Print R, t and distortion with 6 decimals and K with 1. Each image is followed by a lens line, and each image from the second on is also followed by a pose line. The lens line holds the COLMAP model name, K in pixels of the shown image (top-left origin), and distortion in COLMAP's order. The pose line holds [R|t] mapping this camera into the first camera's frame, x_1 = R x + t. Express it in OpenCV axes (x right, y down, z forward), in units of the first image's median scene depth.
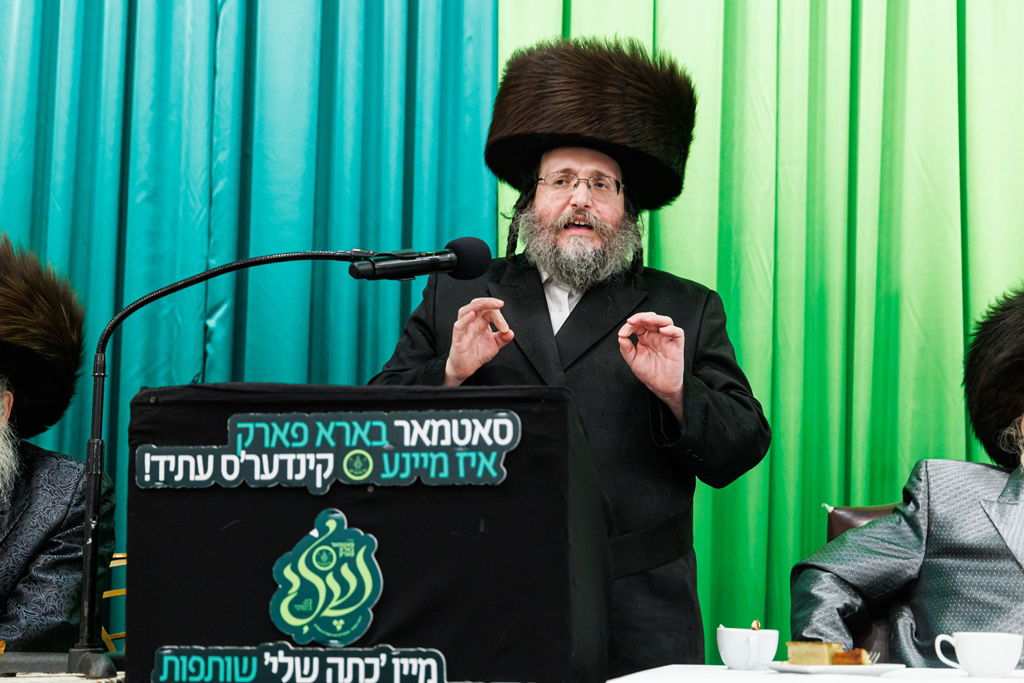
lens RADIAL K [[2152.2, 0, 512.0], [0, 2152.2, 341.5], [0, 0, 1]] dist [-0.079833, -0.159927]
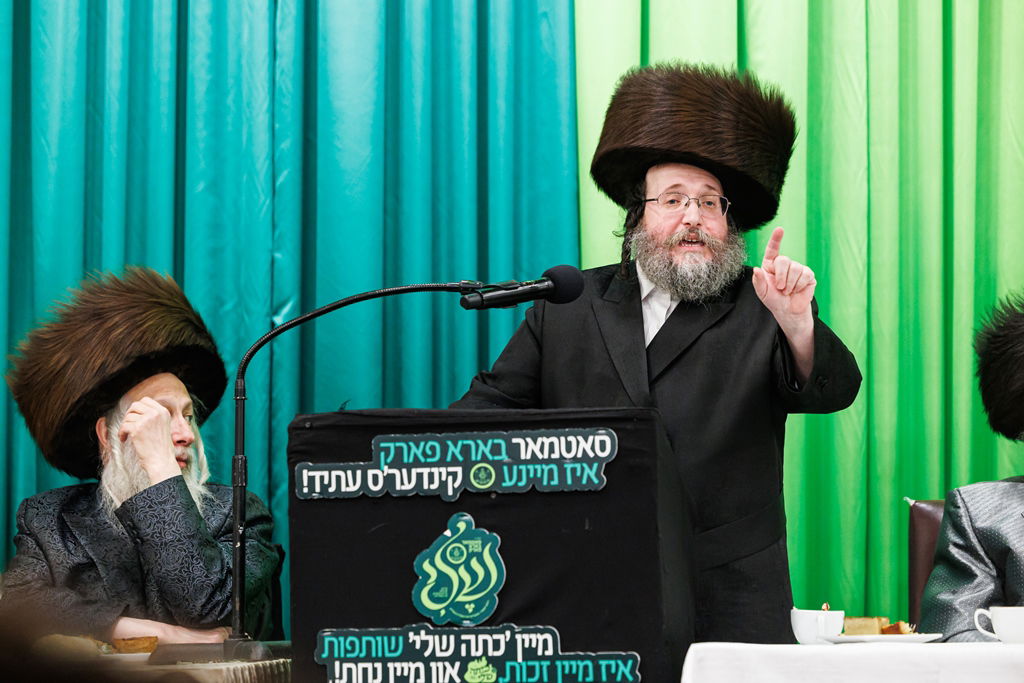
lens RADIAL K [[3658.4, 0, 512.0], [0, 3658.4, 341.5], [0, 0, 1]] dist [-0.503693, 1.643914]
pose [[0.999718, -0.020581, -0.011866, -0.029321], [0.020961, 0.999242, 0.032818, -0.084404], [0.011182, -0.033058, 0.999391, -1.039768]]
